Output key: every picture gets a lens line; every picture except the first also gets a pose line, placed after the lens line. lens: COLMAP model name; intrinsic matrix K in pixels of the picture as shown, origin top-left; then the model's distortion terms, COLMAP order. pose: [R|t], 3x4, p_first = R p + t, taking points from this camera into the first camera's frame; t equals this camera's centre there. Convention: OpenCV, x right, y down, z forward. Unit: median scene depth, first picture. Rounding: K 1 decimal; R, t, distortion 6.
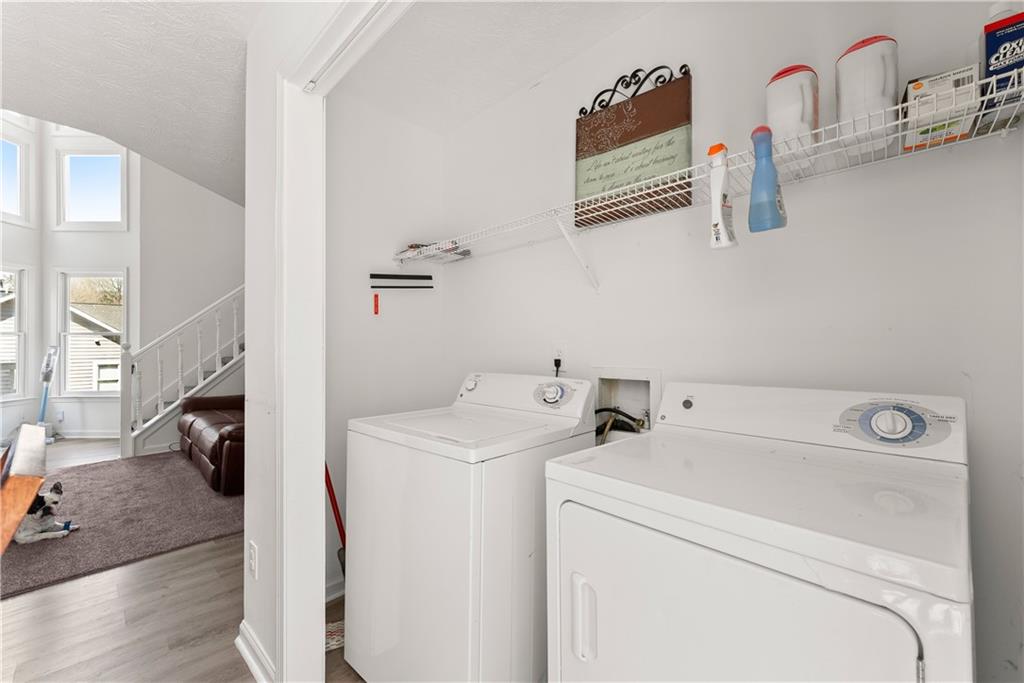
lens RADIAL K [[421.8, 0, 511.3], [0, 421.8, 333.9], [0, 0, 1]] dist [-0.001628, -0.000219]
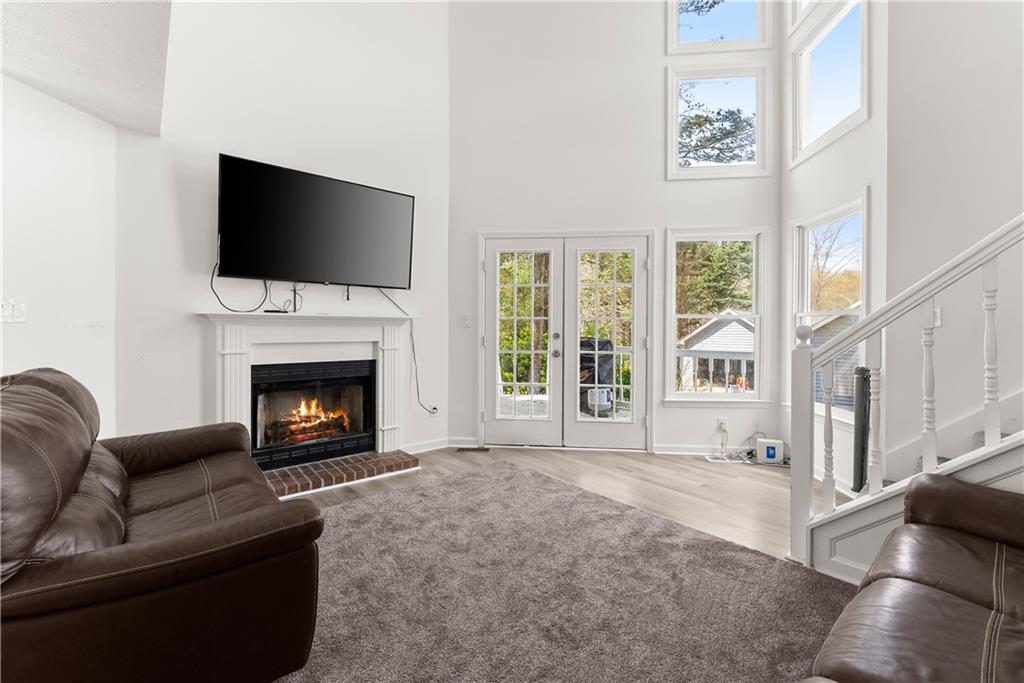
lens RADIAL K [[421.8, 0, 511.3], [0, 421.8, 333.9], [0, 0, 1]] dist [-0.001628, -0.000219]
pose [[-0.117346, 0.011035, -0.993030, -0.328843], [0.019733, 0.999767, 0.008778, 0.015448], [0.992895, -0.018565, -0.117537, 0.615373]]
